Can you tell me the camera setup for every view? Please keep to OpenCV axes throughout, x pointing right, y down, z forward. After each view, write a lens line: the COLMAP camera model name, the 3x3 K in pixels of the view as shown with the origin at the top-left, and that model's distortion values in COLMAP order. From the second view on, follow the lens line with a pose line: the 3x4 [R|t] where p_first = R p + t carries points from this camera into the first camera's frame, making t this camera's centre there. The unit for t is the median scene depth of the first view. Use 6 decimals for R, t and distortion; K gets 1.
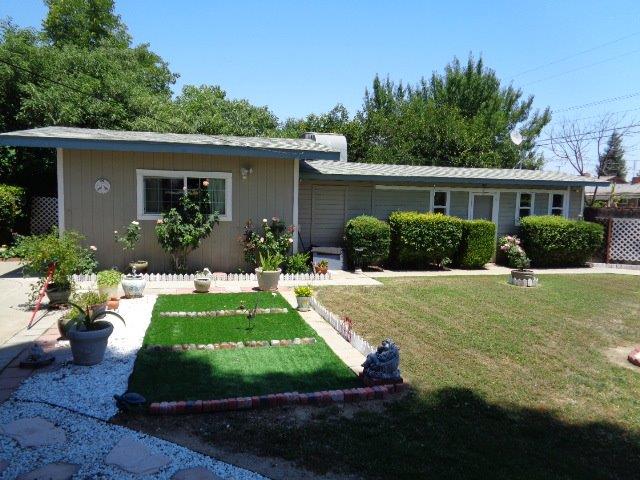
lens RADIAL K [[469.3, 0, 320.0], [0, 469.3, 240.0], [0, 0, 1]] dist [-0.000381, -0.000057]
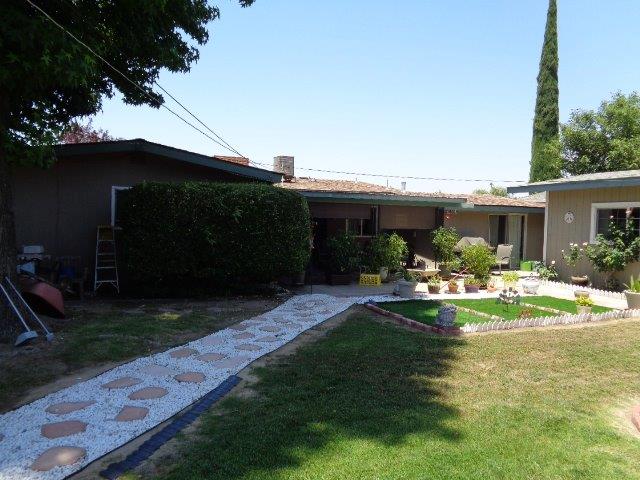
lens RADIAL K [[469.3, 0, 320.0], [0, 469.3, 240.0], [0, 0, 1]] dist [-0.000381, -0.000057]
pose [[0.144213, 0.020040, -0.989344, 0.739212], [-0.094162, 0.995536, 0.006440, 0.006494], [0.985056, 0.092230, 0.145456, 0.121470]]
